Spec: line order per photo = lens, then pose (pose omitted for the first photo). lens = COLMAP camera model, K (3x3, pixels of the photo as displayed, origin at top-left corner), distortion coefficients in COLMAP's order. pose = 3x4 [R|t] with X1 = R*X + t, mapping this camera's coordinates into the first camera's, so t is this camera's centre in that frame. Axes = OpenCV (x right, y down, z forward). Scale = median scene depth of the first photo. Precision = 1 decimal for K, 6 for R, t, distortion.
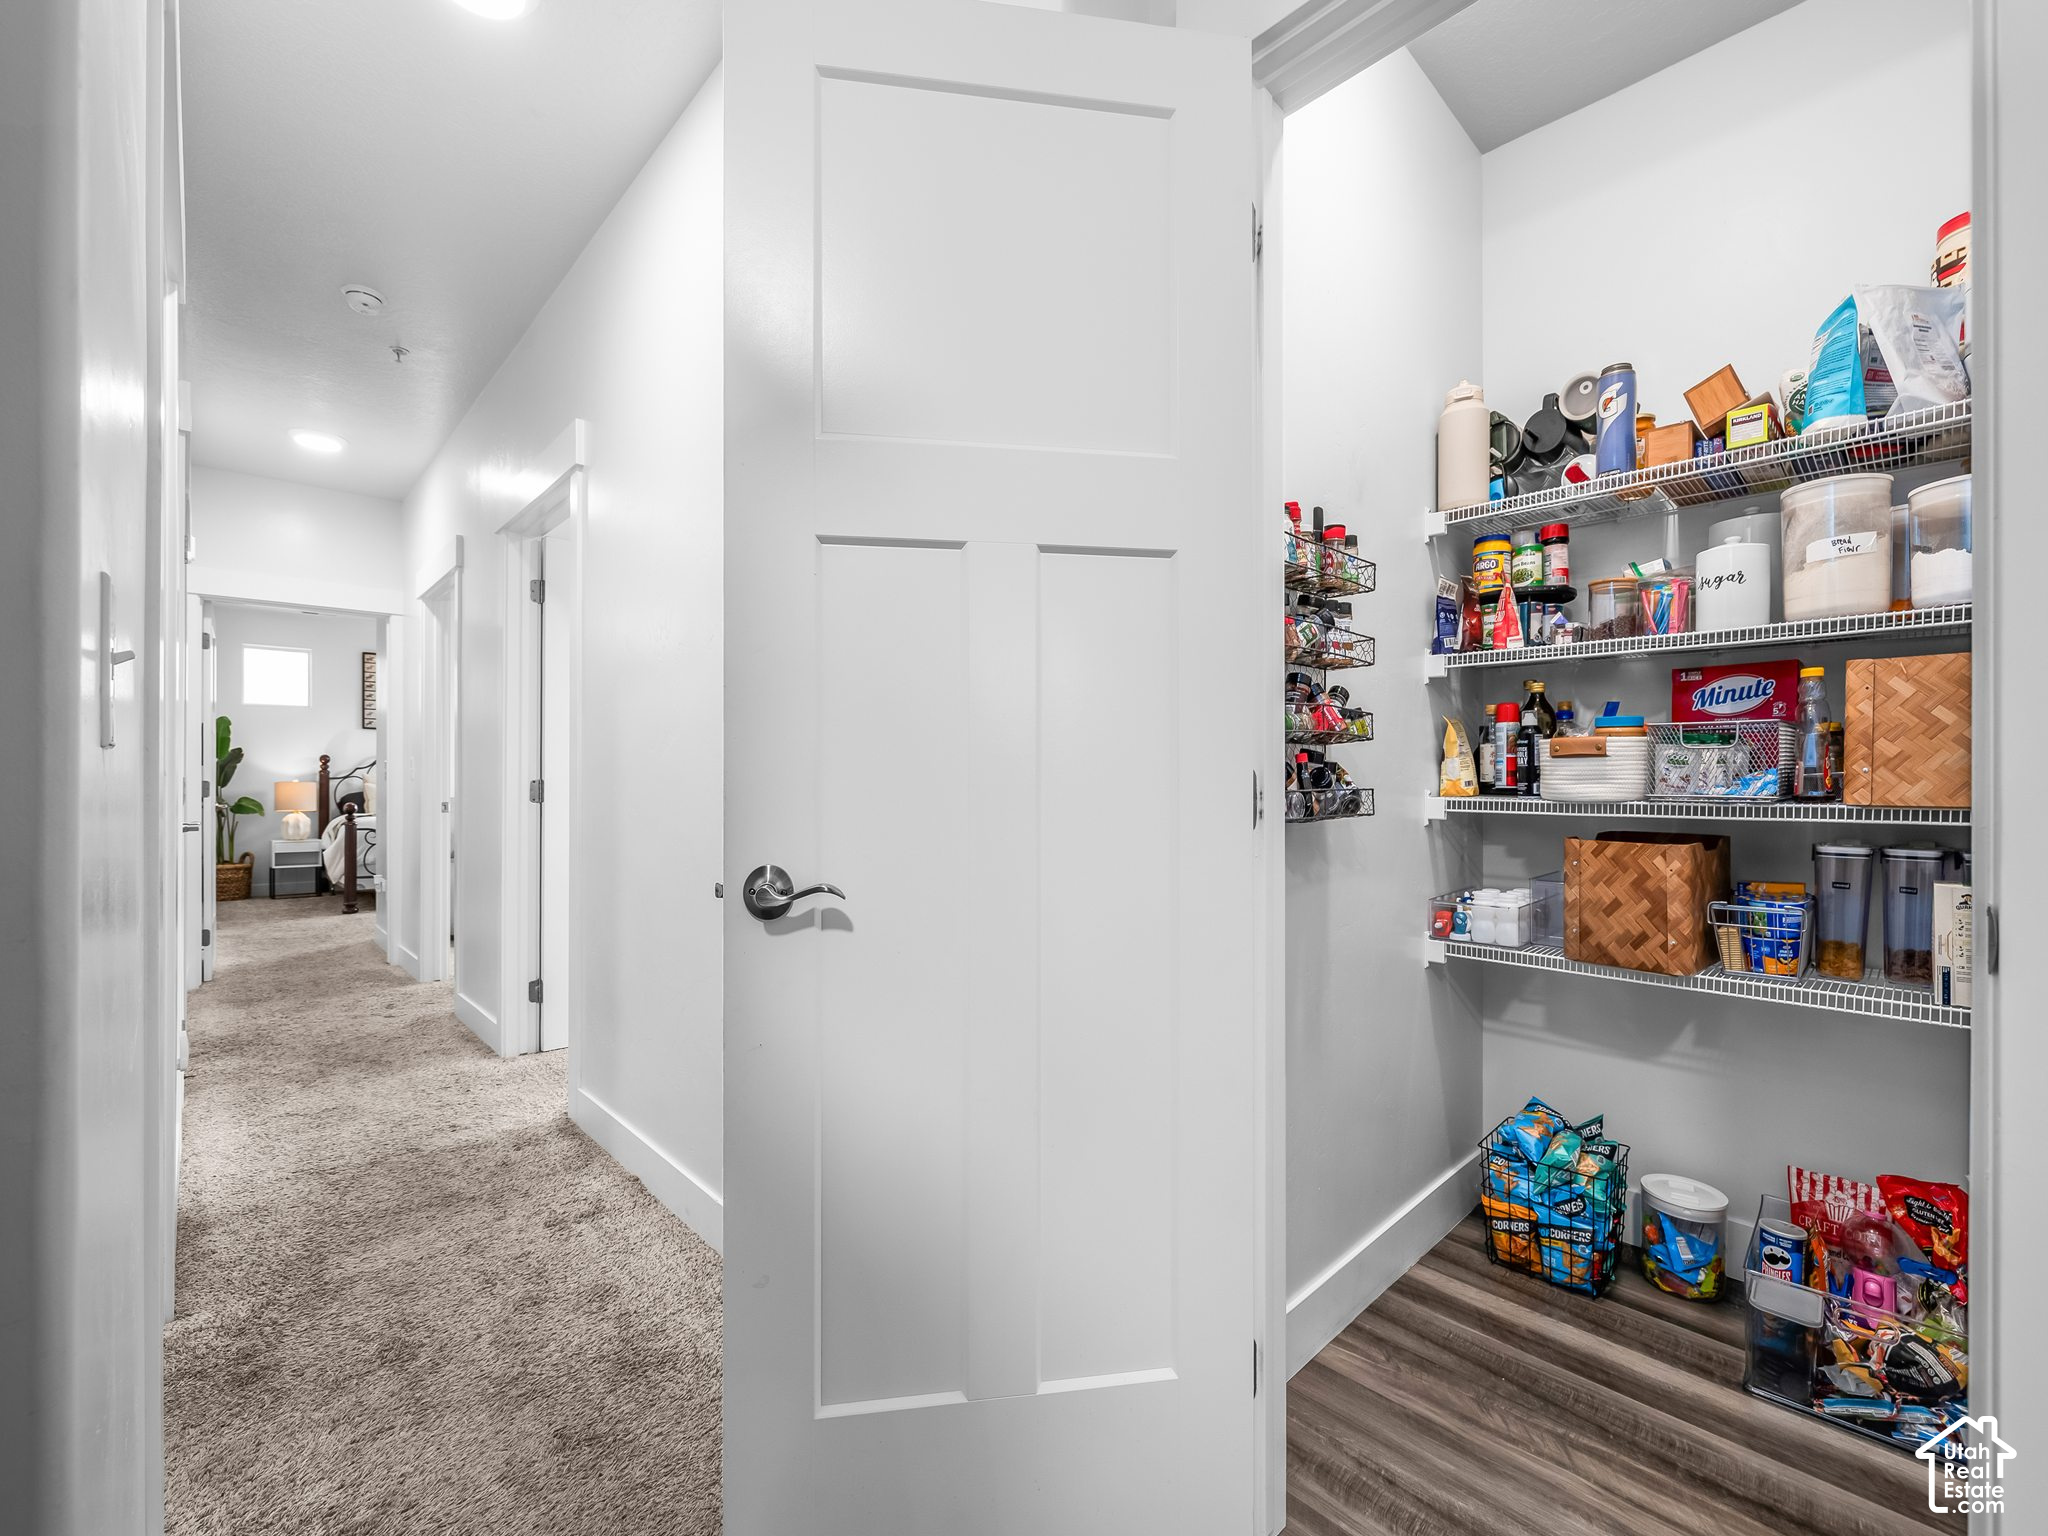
lens RADIAL K [[859.4, 0, 1024.0], [0, 859.4, 768.0], [0, 0, 1]] dist [-0.002287, -0.000218]
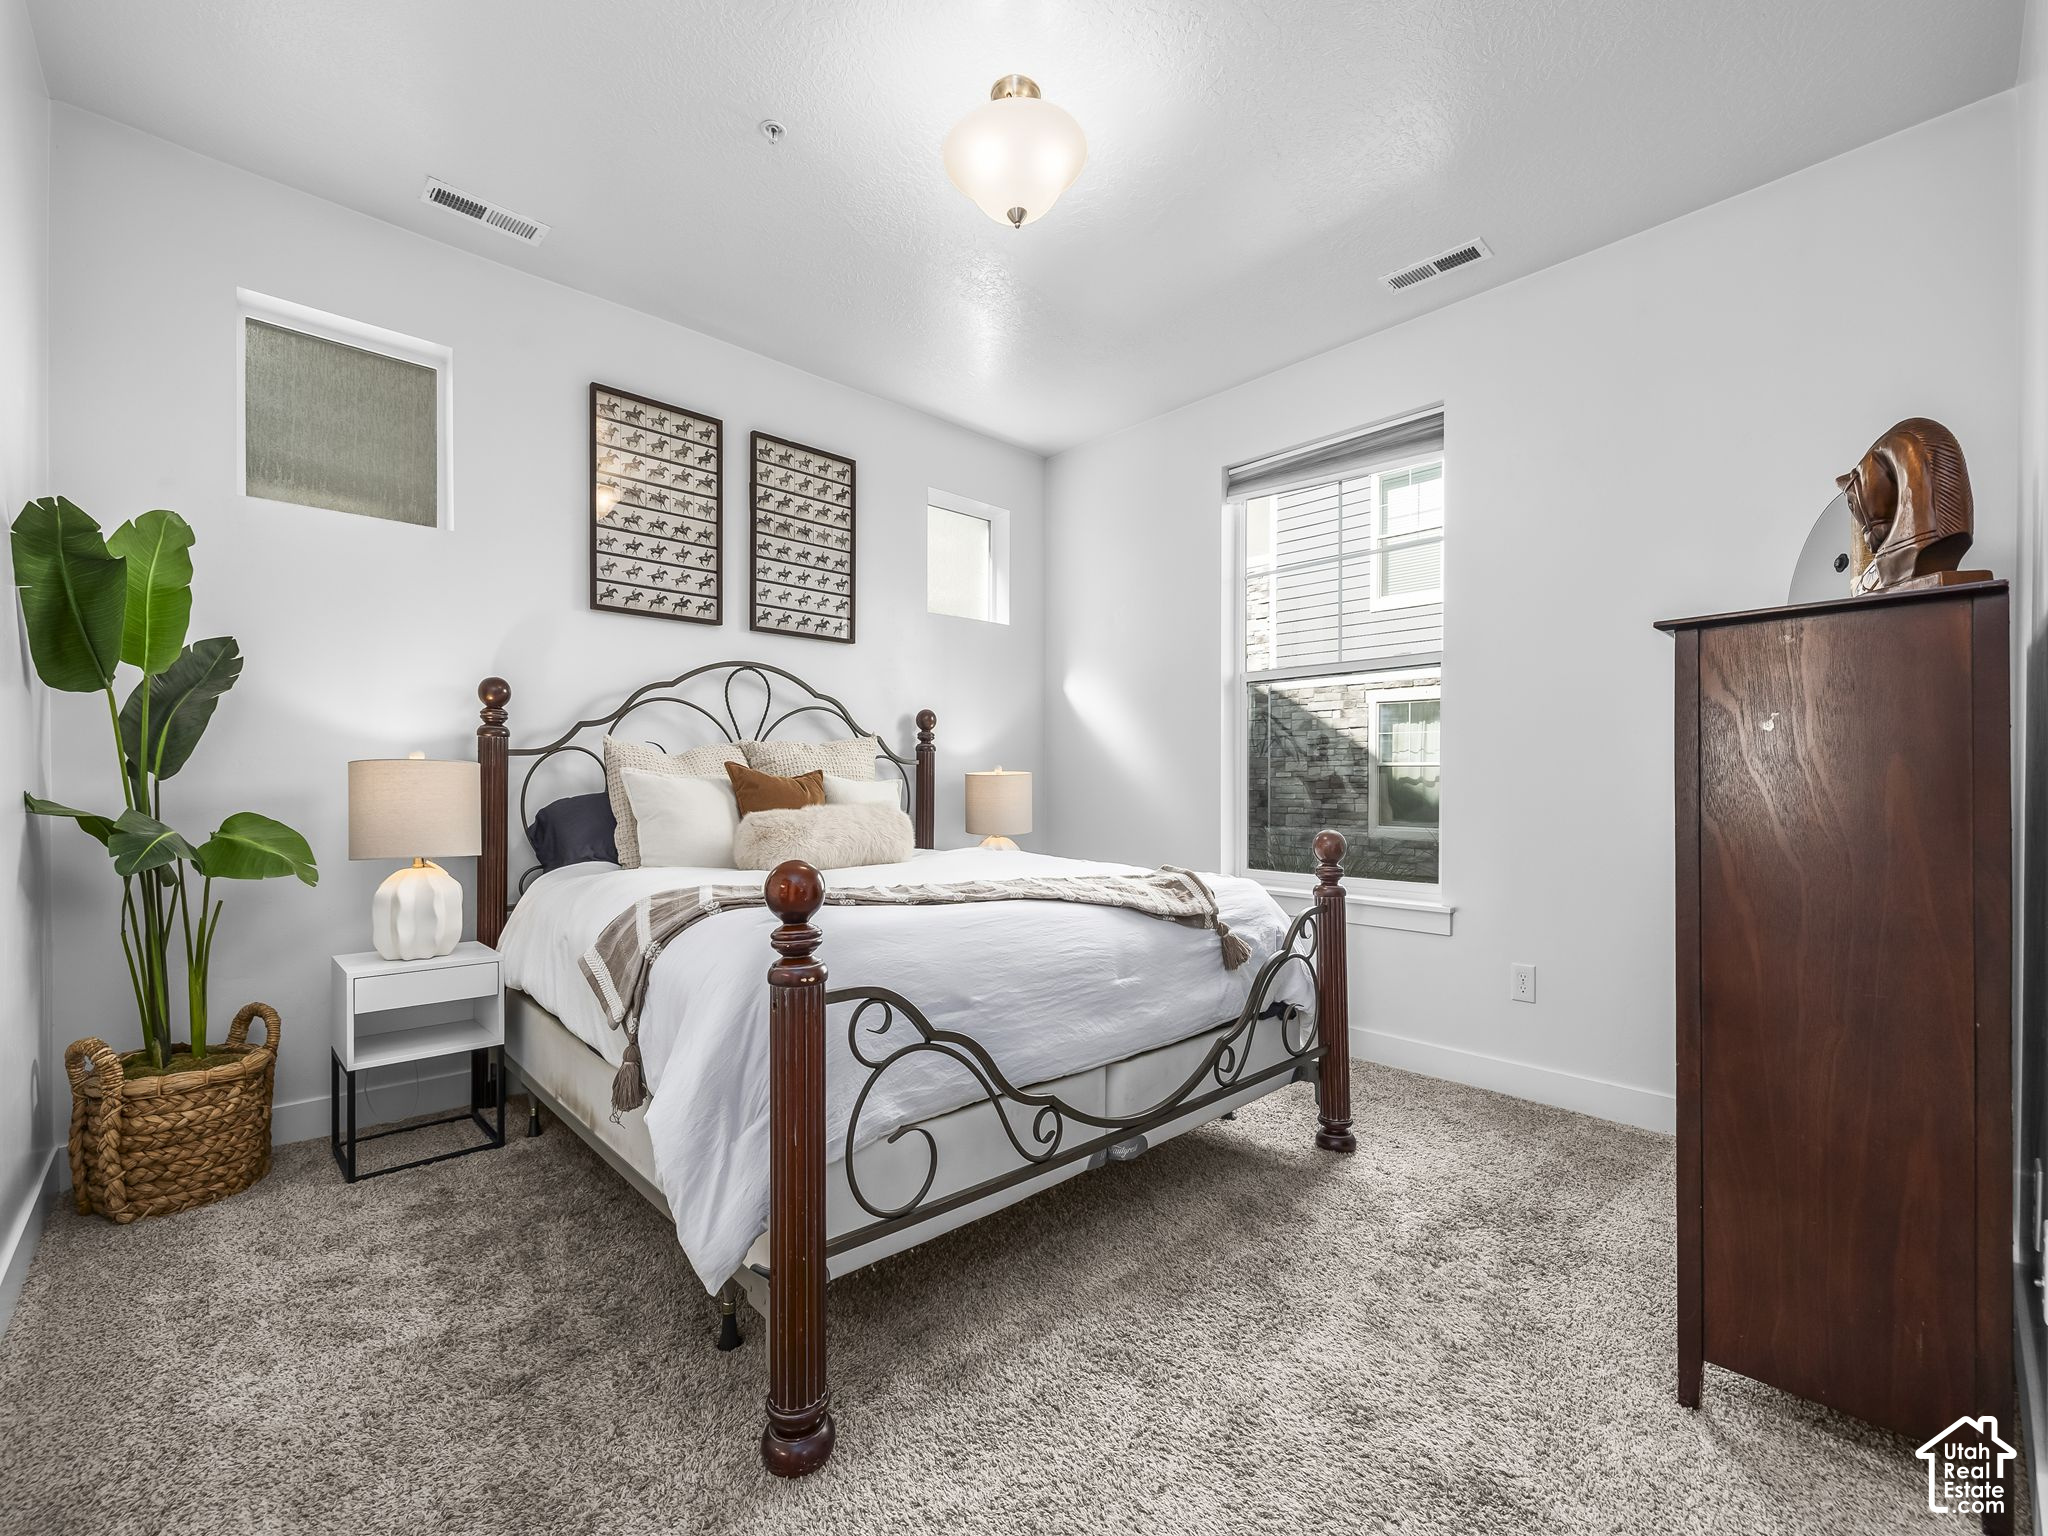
lens RADIAL K [[868.1, 0, 1024.0], [0, 868.1, 768.0], [0, 0, 1]] dist [0.002298, 0.000206]
pose [[0.999998, -0.000227, 0.002018, -0.646991], [0.000217, 0.999988, 0.004885, 0.017408], [-0.002019, -0.004884, 0.999986, 0.706705]]
